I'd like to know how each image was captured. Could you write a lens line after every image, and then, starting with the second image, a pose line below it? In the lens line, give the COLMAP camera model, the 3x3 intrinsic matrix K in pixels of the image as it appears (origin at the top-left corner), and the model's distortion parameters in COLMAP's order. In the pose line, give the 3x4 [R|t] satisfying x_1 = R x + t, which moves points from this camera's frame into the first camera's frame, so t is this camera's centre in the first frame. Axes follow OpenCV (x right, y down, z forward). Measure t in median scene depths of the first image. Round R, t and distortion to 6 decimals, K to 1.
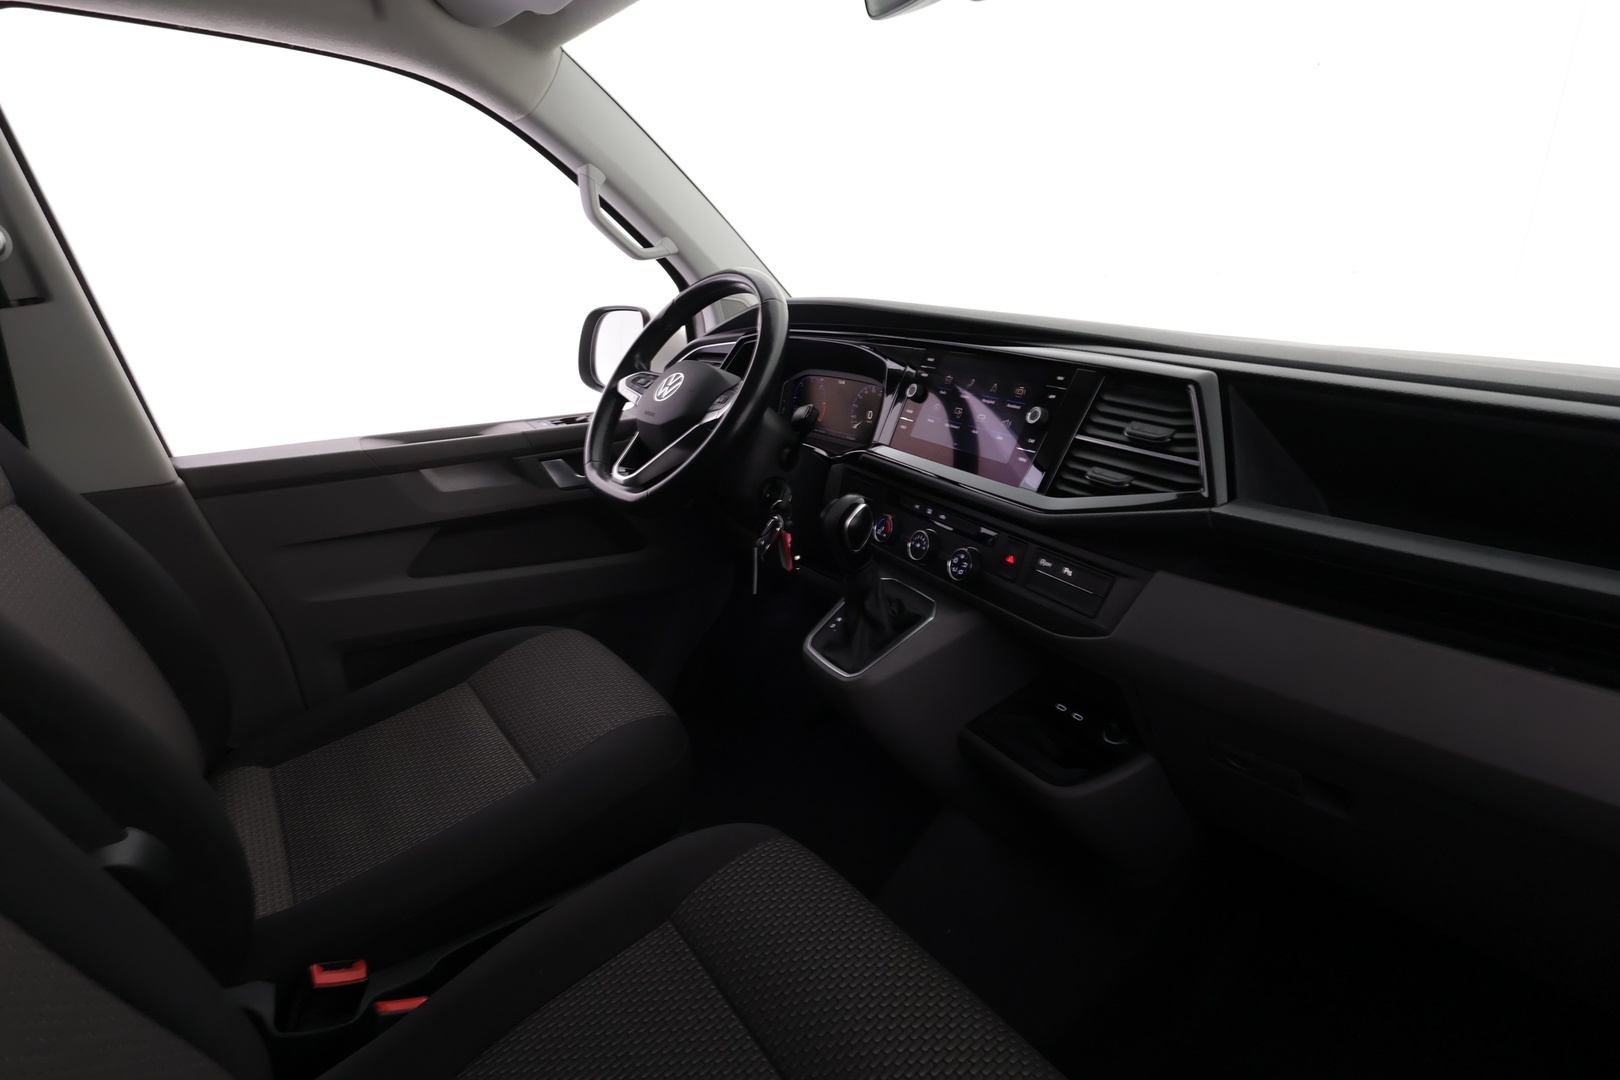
lens RADIAL K [[781.1, 0, 814.2], [0, 781.1, 533.2], [0, 0, 1]] dist [0.005796, 0.000856]
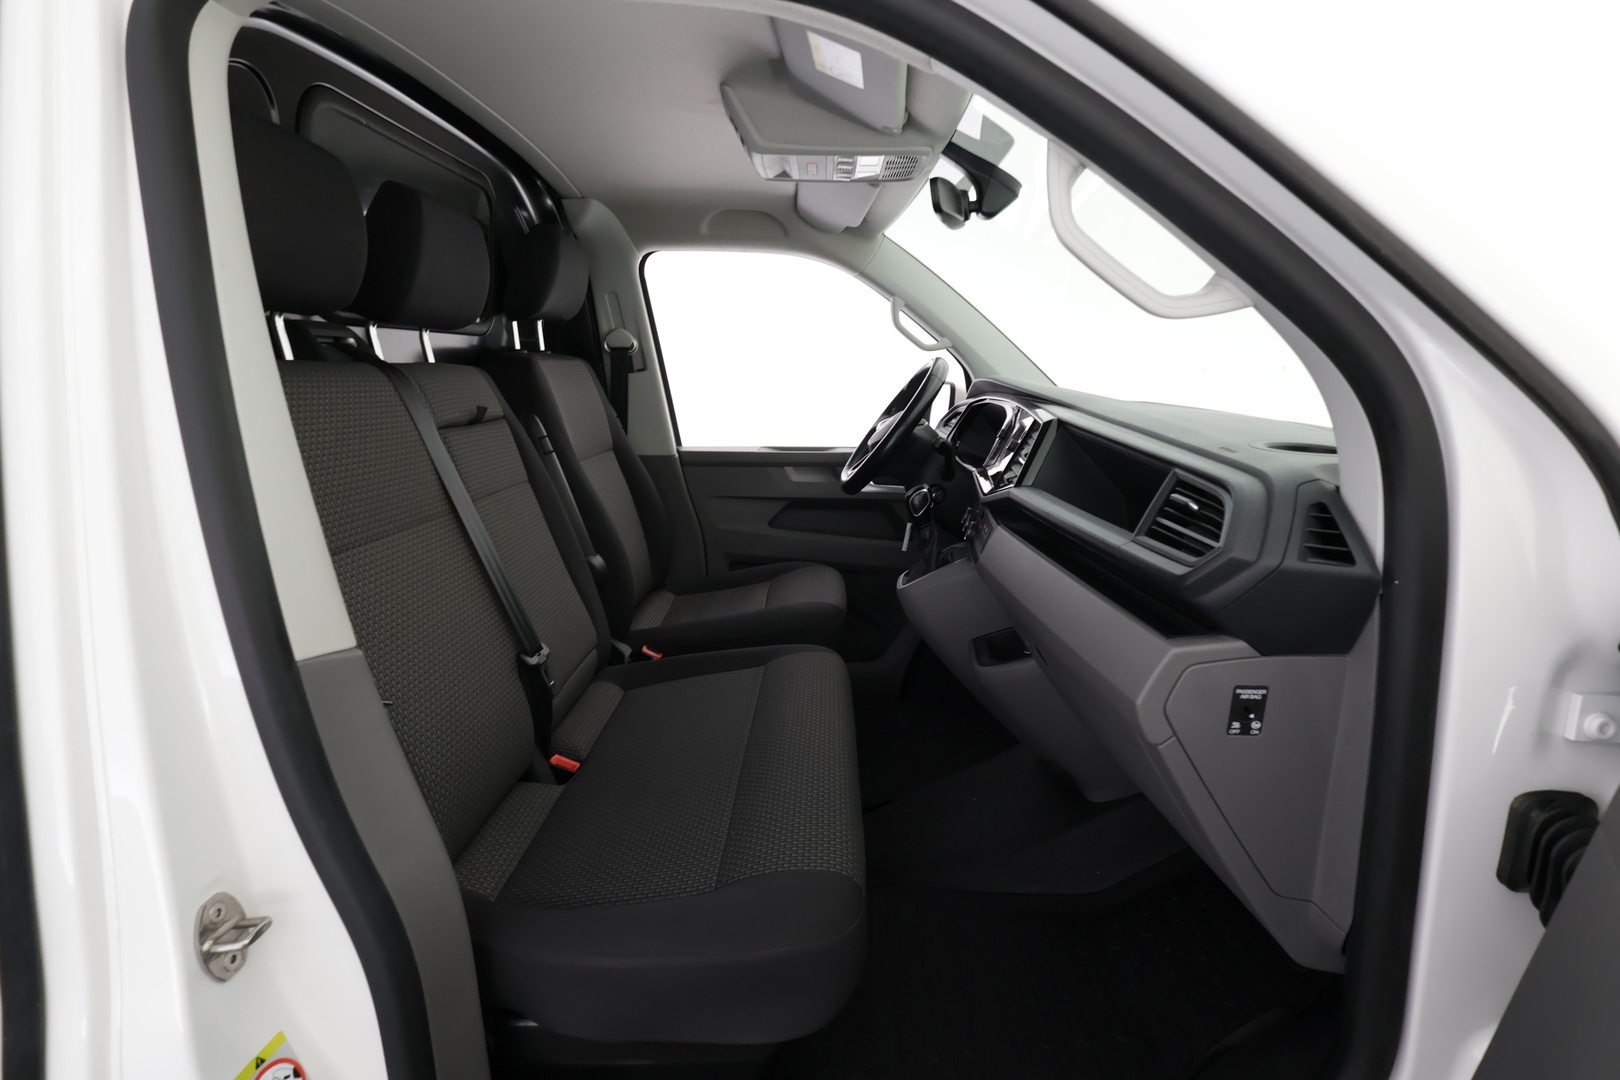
lens RADIAL K [[781.1, 0, 814.2], [0, 781.1, 533.2], [0, 0, 1]] dist [0.005796, 0.000856]
pose [[0.794816, 0.137875, -0.590980, 0.625969], [-0.191285, 0.981124, -0.028368, 0.105055], [0.575914, 0.135593, 0.806187, -0.371158]]
